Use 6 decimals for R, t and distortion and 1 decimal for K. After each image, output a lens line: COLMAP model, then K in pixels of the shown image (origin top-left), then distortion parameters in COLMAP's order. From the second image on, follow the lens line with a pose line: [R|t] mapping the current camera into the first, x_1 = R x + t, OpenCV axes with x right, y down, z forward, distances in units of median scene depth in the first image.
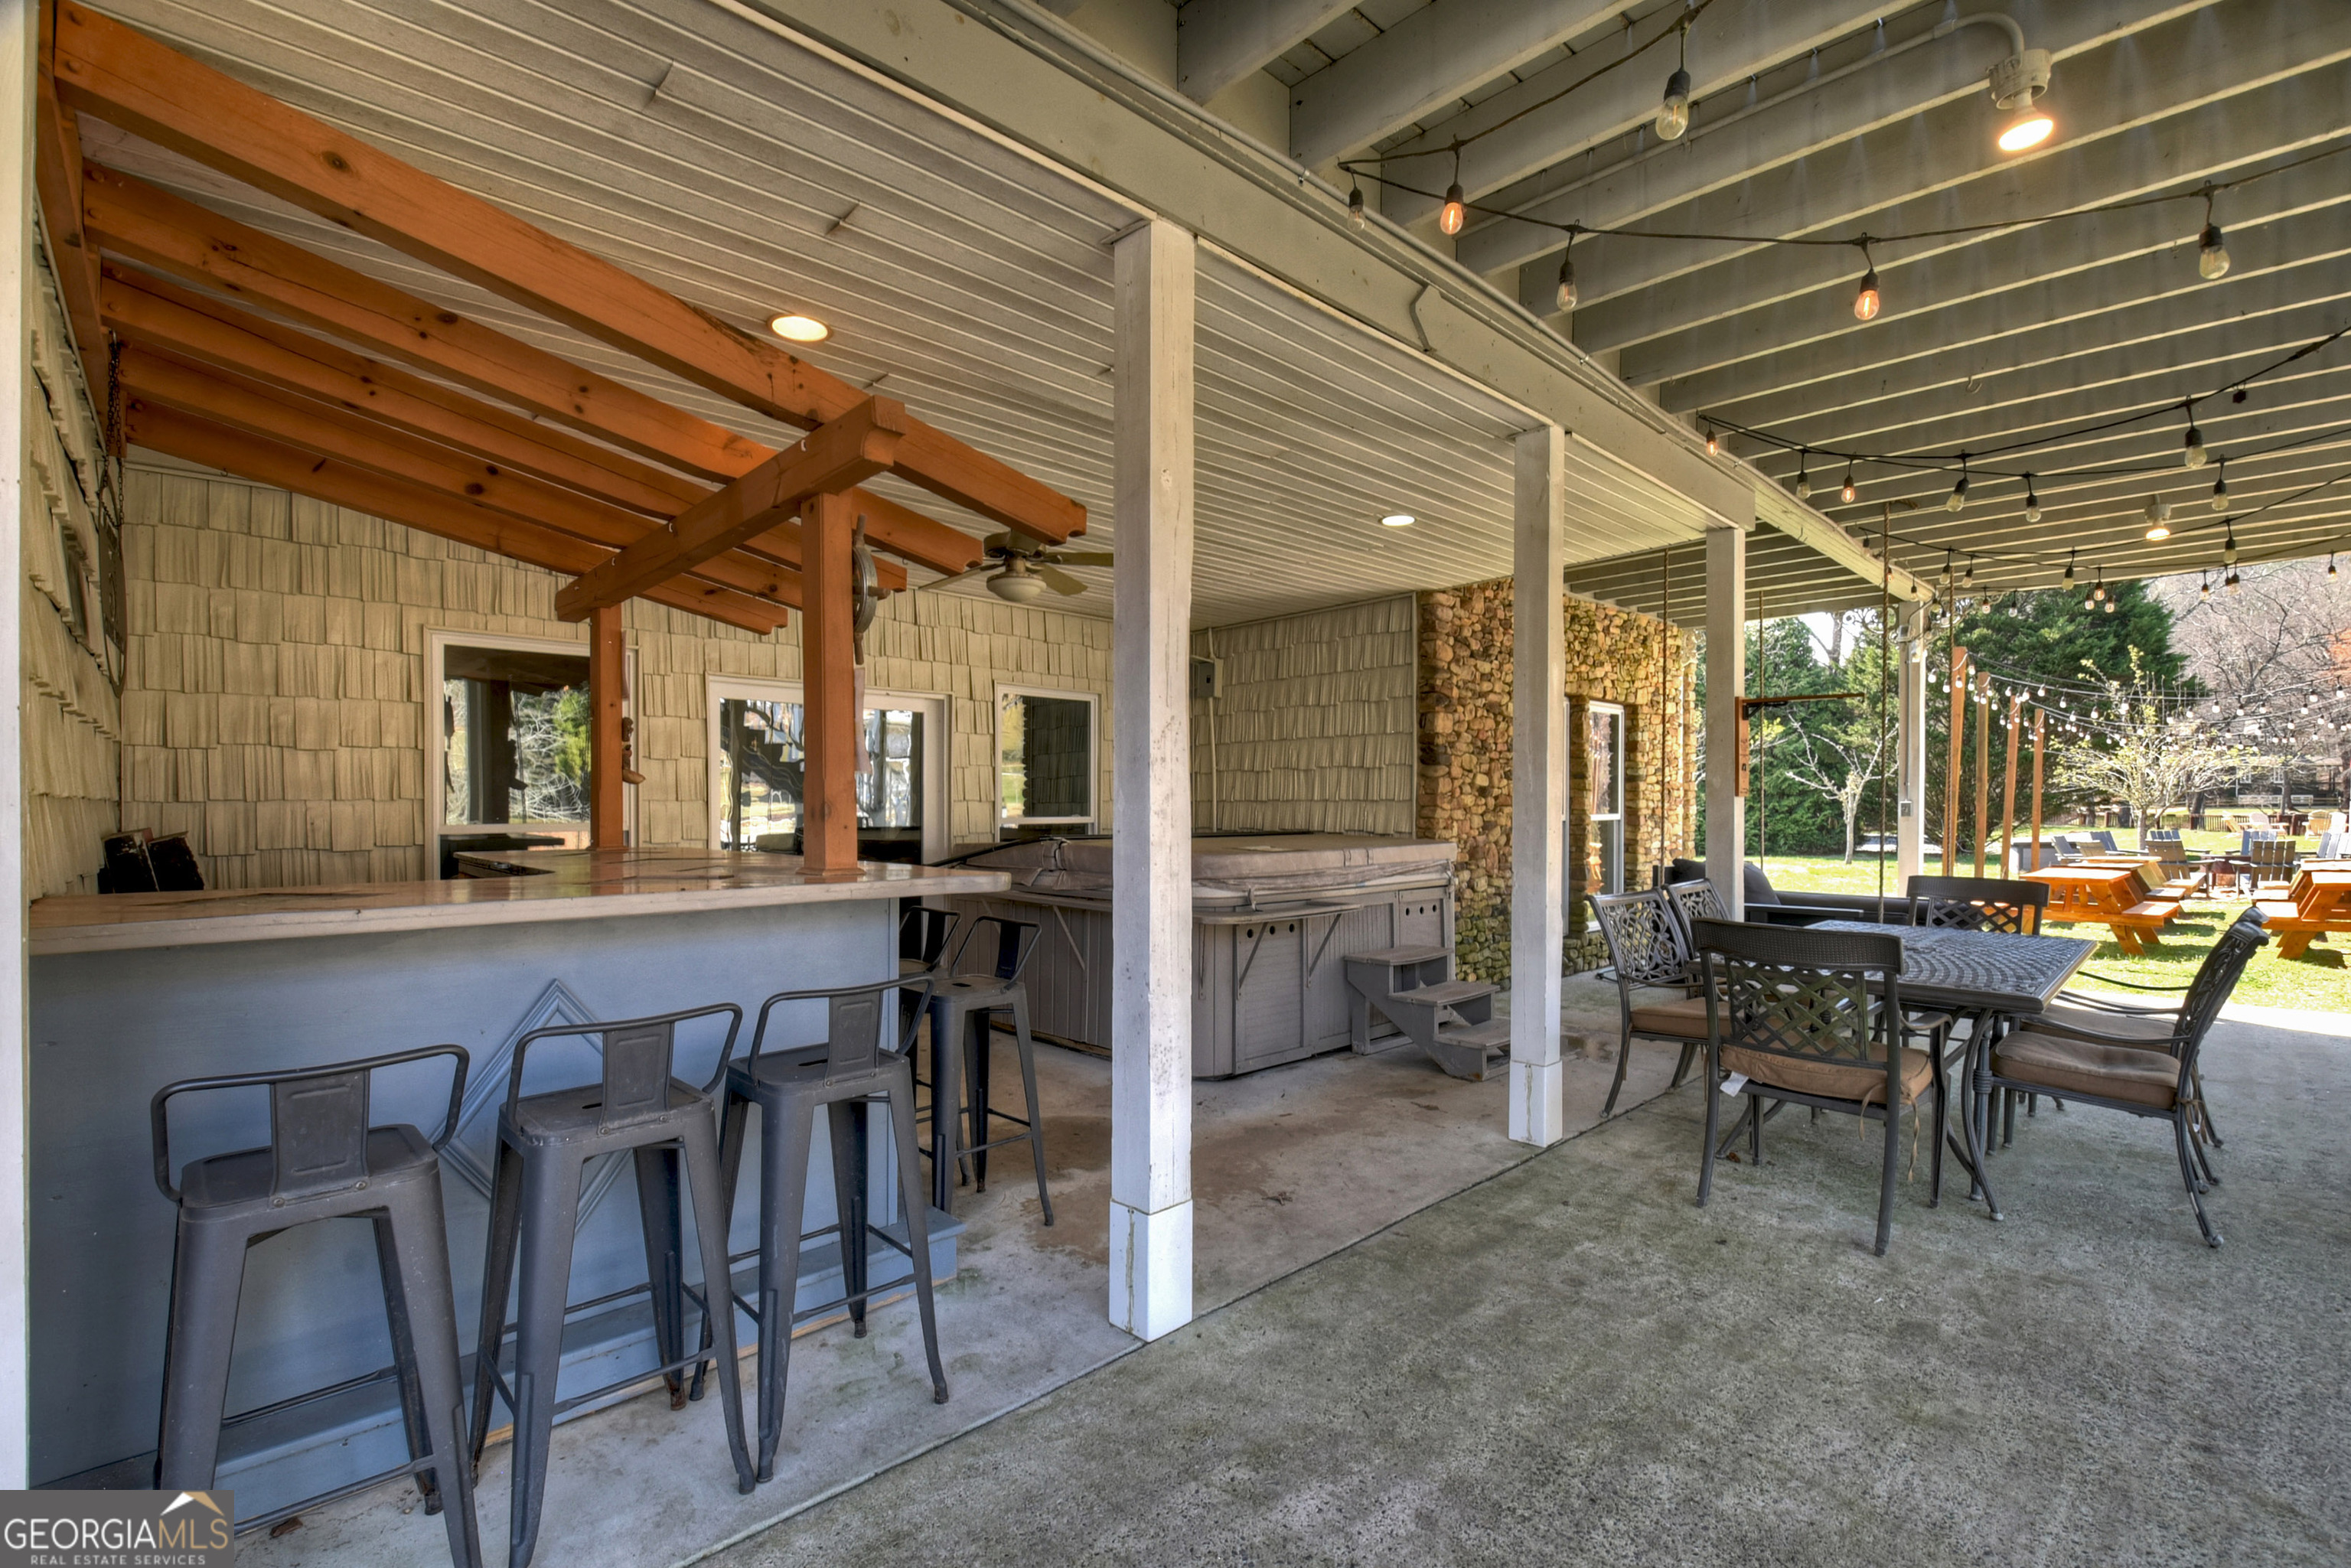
lens RADIAL K [[1038.1, 0, 1152.9], [0, 1038.1, 824.5], [0, 0, 1]] dist [-0.017101, 0.000687]
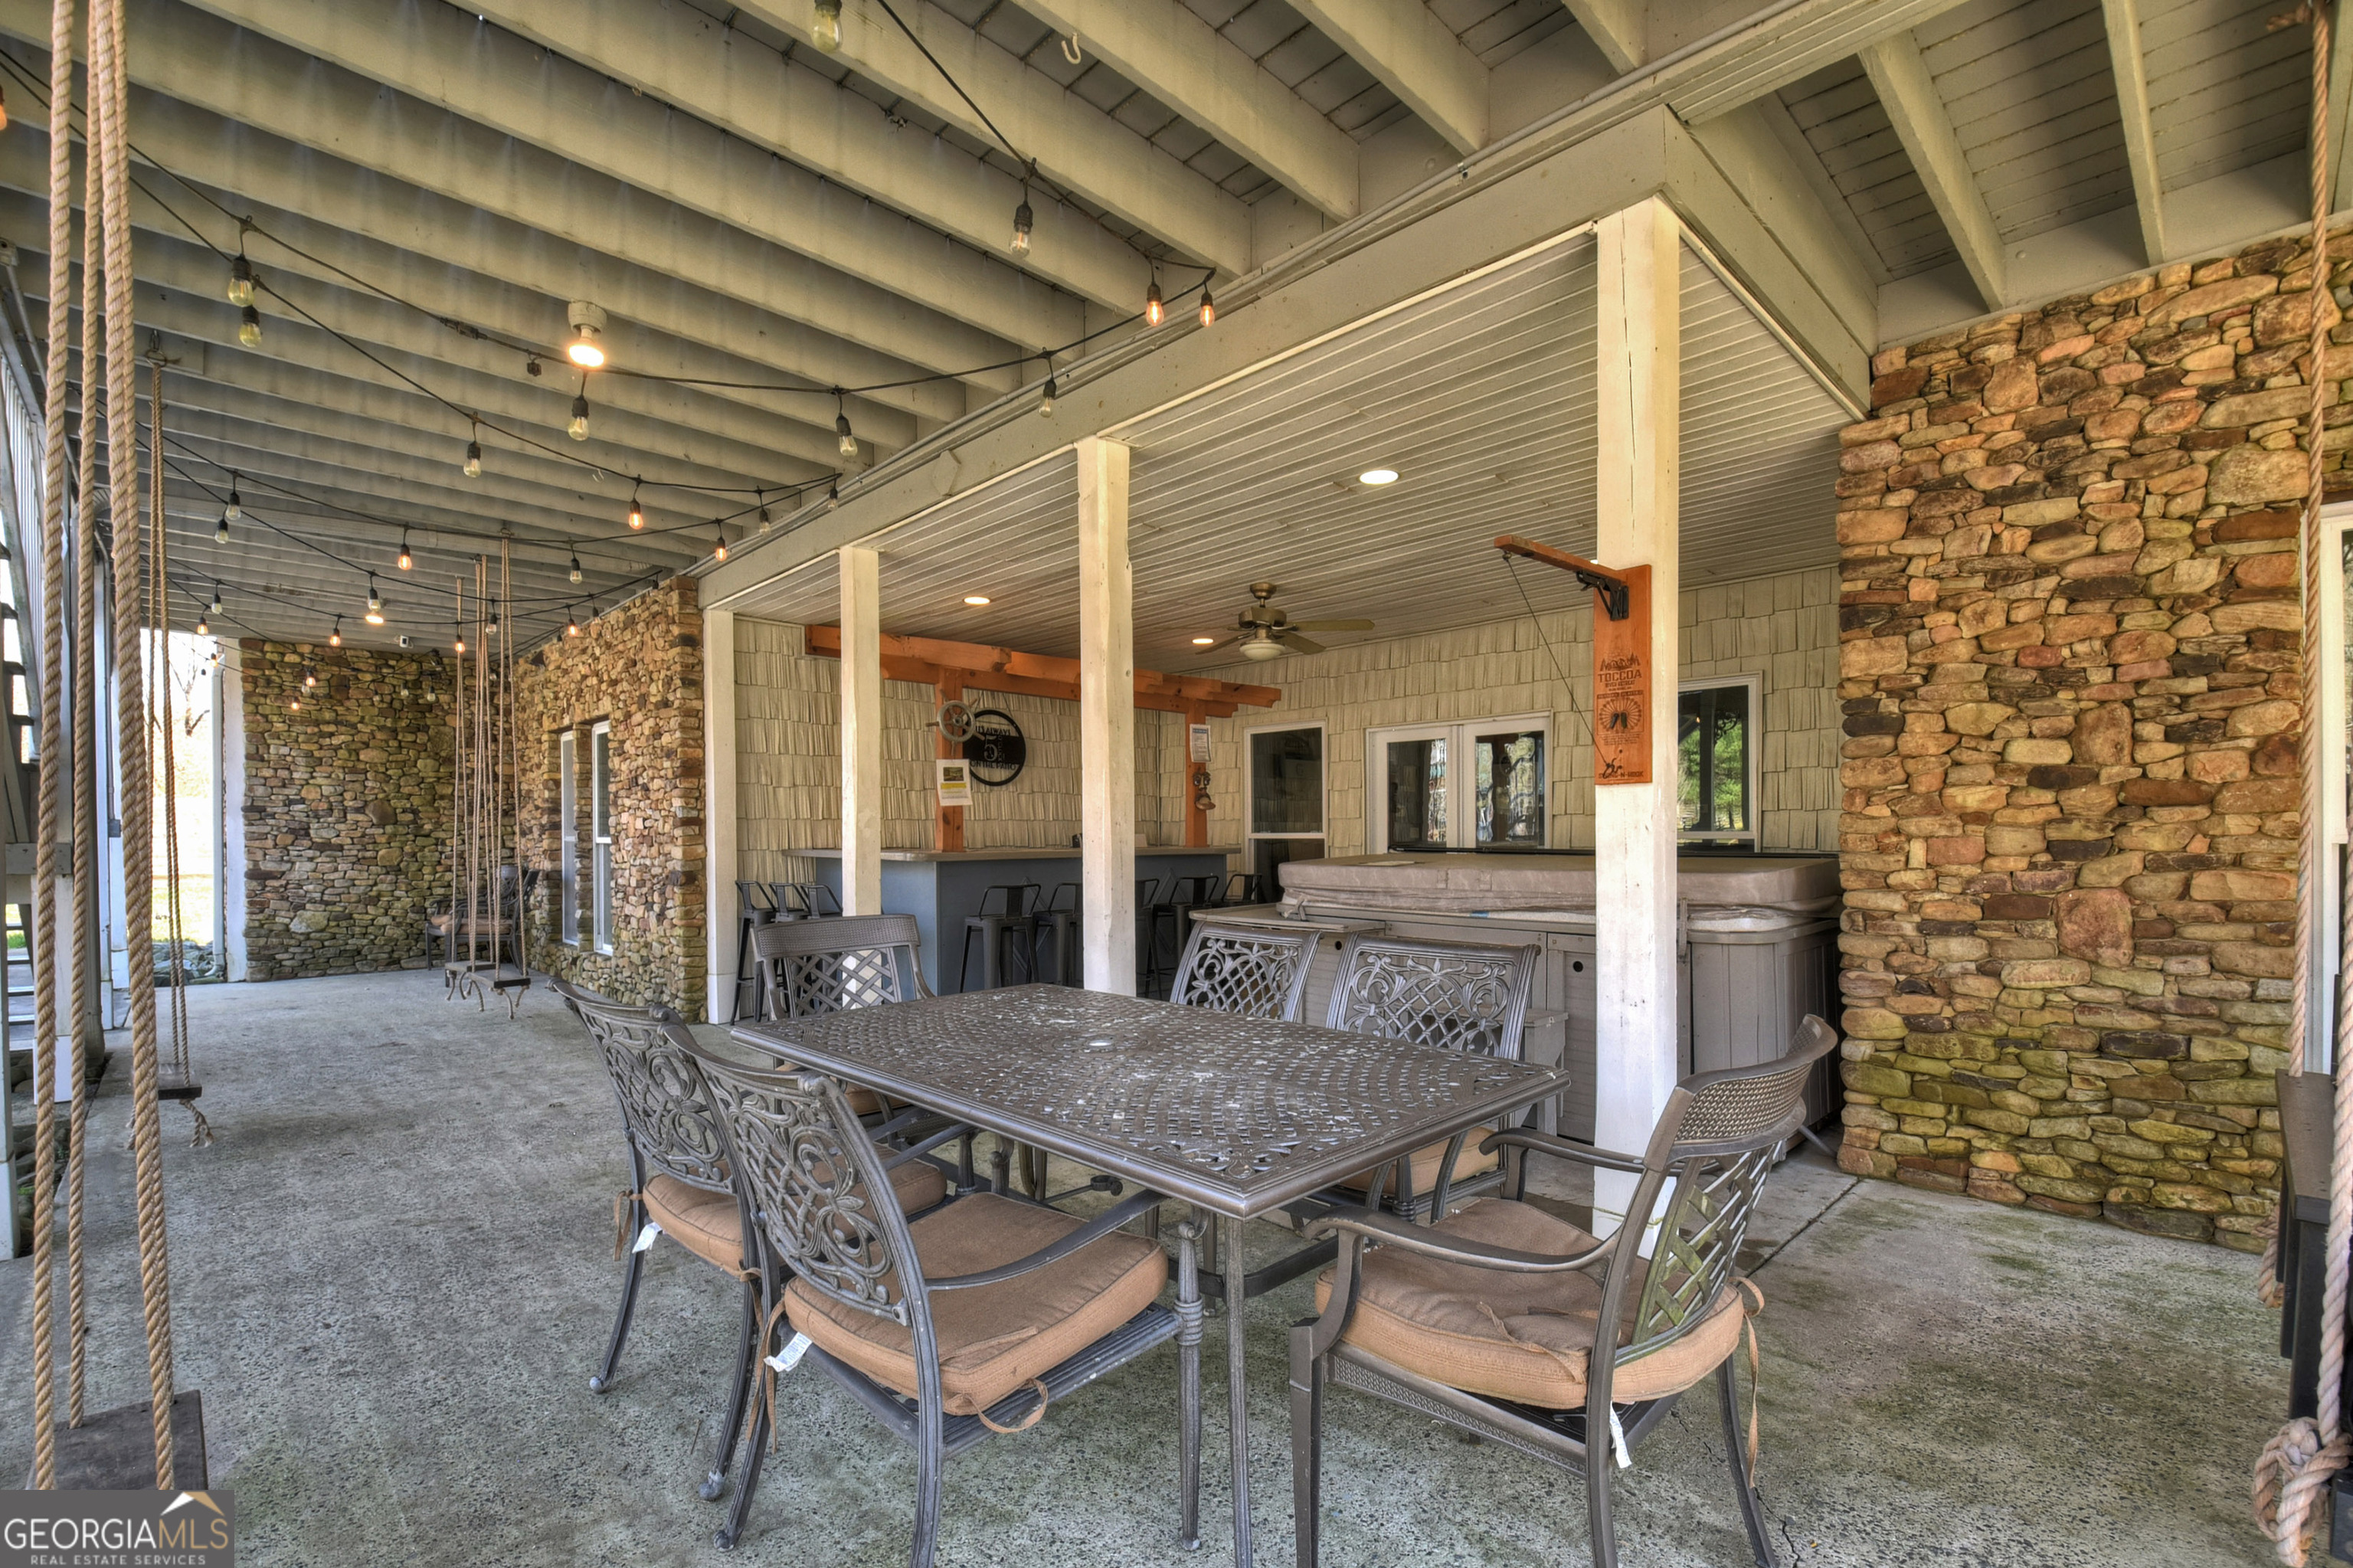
lens RADIAL K [[1039.1, 0, 1206.2], [0, 1039.1, 827.0], [0, 0, 1]] dist [-0.017101, 0.000687]
pose [[0.020339, -0.006893, -0.999769, 0.782806], [-0.014903, 0.999863, -0.007197, 0.000009], [0.999682, 0.015046, 0.020233, 0.617178]]
